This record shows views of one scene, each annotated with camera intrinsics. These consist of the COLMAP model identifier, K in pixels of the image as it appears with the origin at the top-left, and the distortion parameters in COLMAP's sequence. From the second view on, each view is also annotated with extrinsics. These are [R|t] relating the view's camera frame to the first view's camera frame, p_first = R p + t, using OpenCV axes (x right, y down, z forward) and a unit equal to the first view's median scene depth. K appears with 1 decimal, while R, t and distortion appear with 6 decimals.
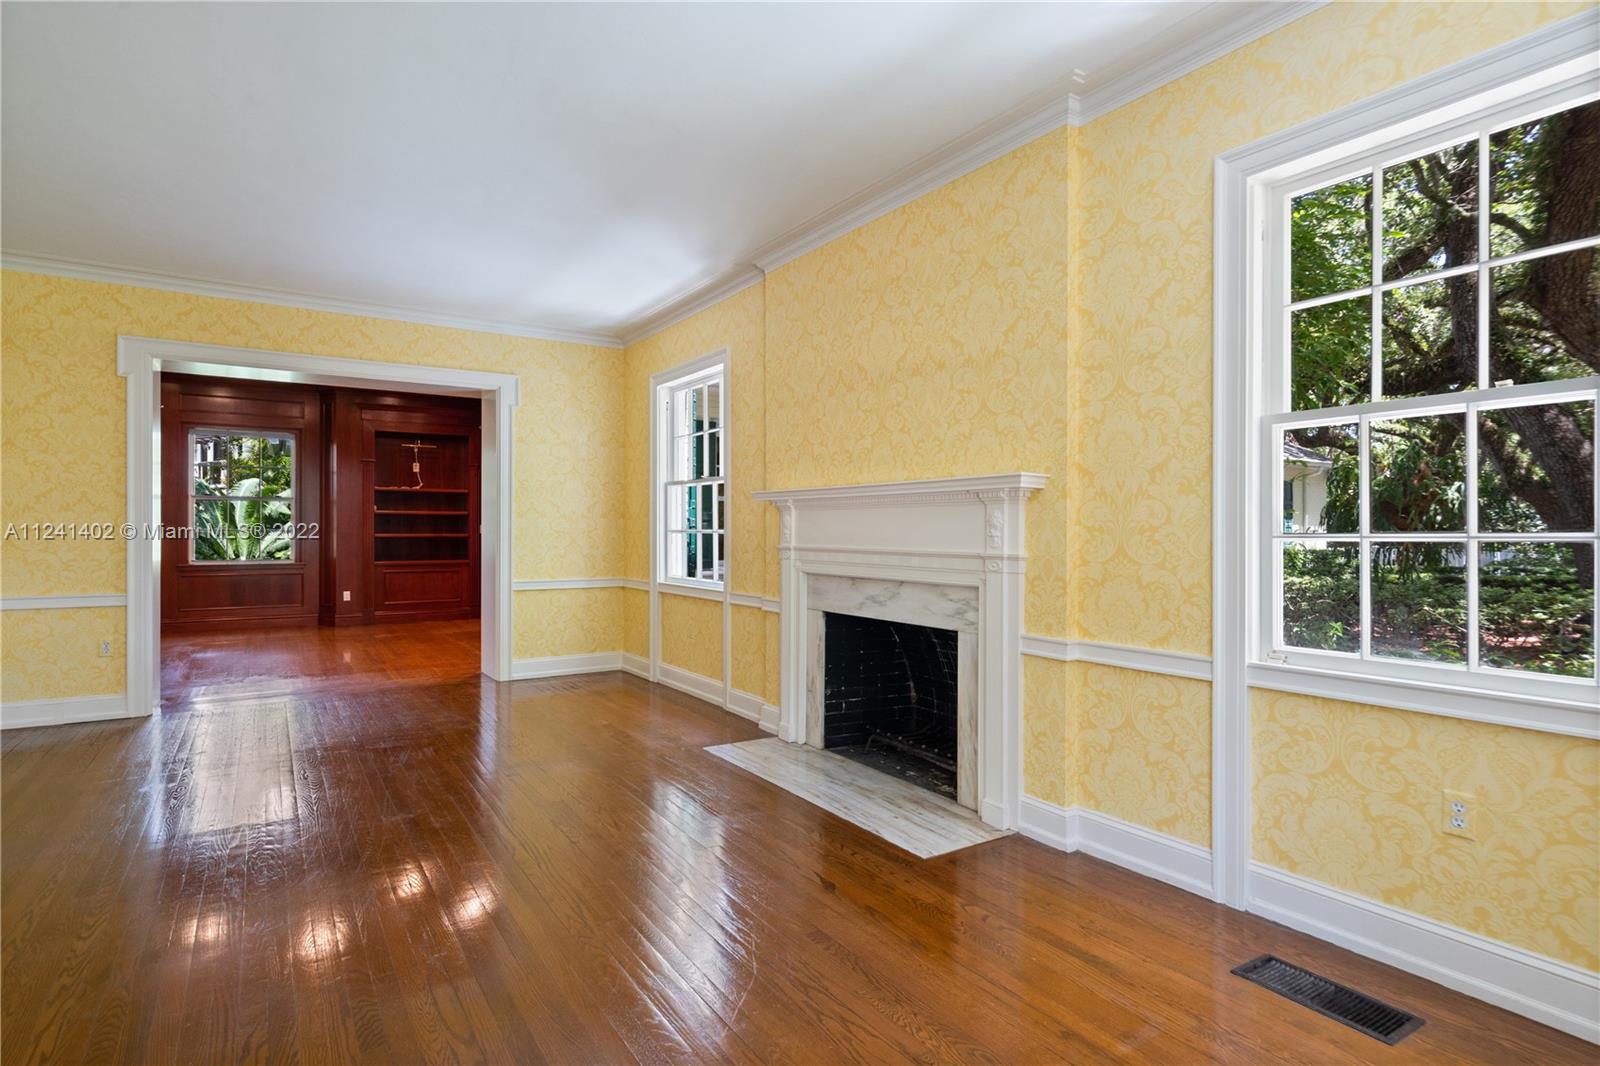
lens RADIAL K [[834.6, 0, 802.7], [0, 834.6, 534.6], [0, 0, 1]] dist [0.000317, -0.000194]
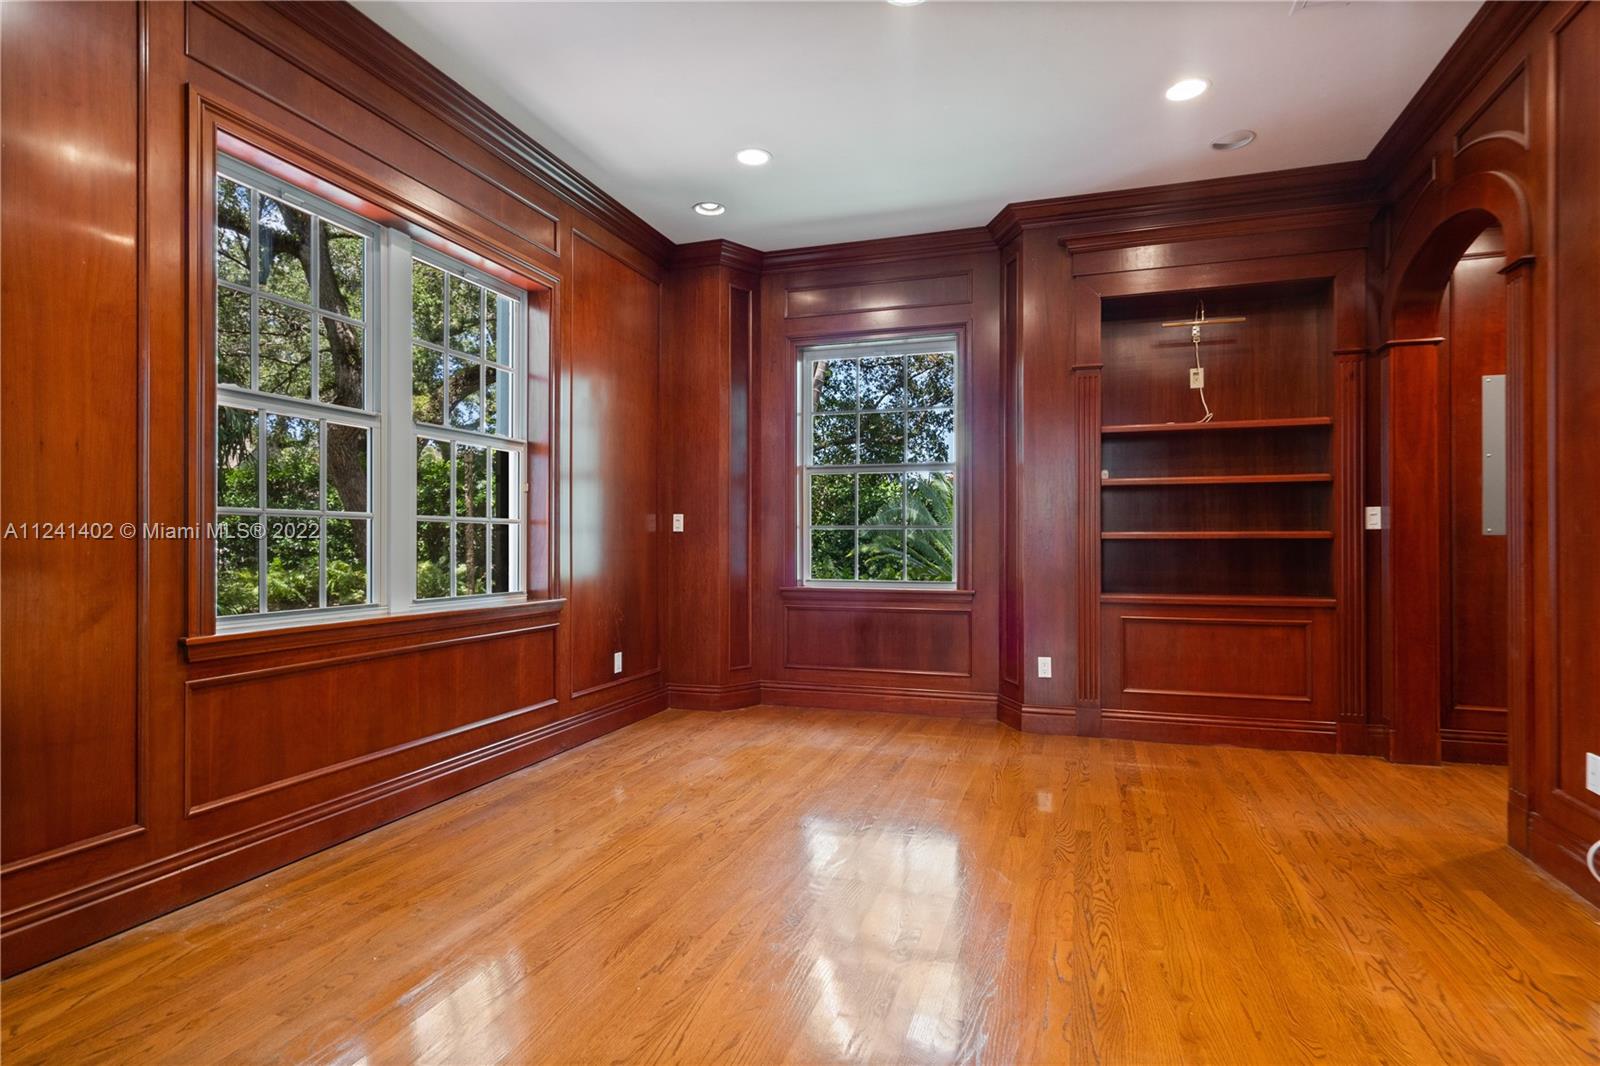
lens RADIAL K [[834.6, 0, 810.9], [0, 834.6, 530.4], [0, 0, 1]] dist [0.000317, -0.000194]
pose [[0.607311, -0.015922, -0.794304, -0.246511], [0.002742, 0.999835, -0.017946, 0.006149], [0.794459, 0.008721, 0.607255, 0.589242]]
